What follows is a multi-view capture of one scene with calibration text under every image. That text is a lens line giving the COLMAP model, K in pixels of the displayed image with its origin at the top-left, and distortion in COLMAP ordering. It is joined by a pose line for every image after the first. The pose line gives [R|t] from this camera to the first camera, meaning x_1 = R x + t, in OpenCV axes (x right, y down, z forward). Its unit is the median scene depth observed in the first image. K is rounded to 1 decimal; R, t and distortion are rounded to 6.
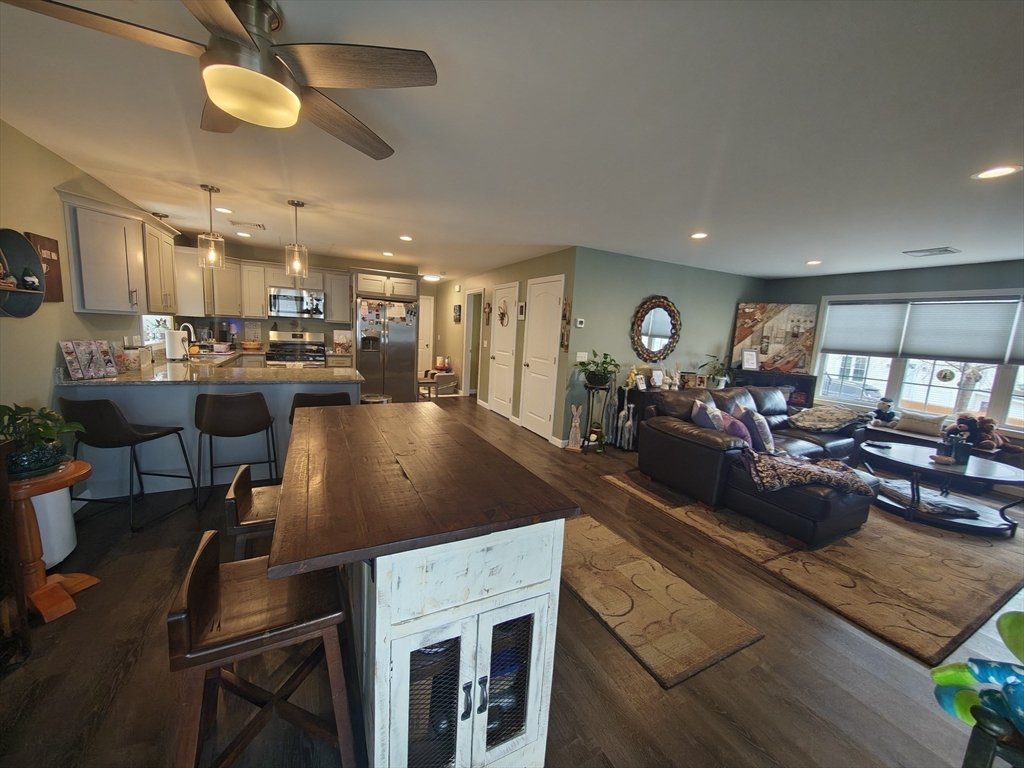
lens RADIAL K [[381.4, 0, 509.5], [0, 381.4, 380.9], [0, 0, 1]] dist [-0.001943, -0.000243]
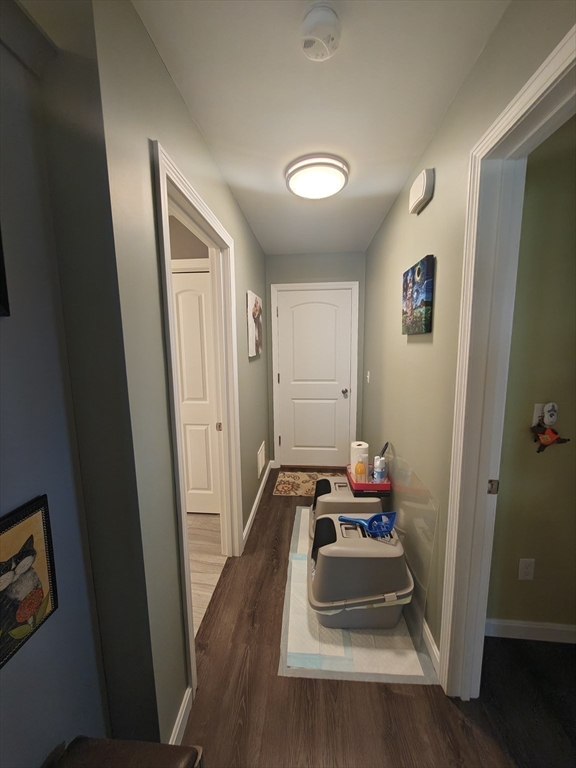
lens RADIAL K [[286.0, 0, 288.7], [0, 286.0, 380.3], [0, 0, 1]] dist [-0.001943, -0.000243]
pose [[0.849788, 0.002384, -0.527119, -0.110749], [-0.013267, 0.999770, -0.016865, -0.120909], [0.526958, 0.021325, 0.849624, 0.807832]]
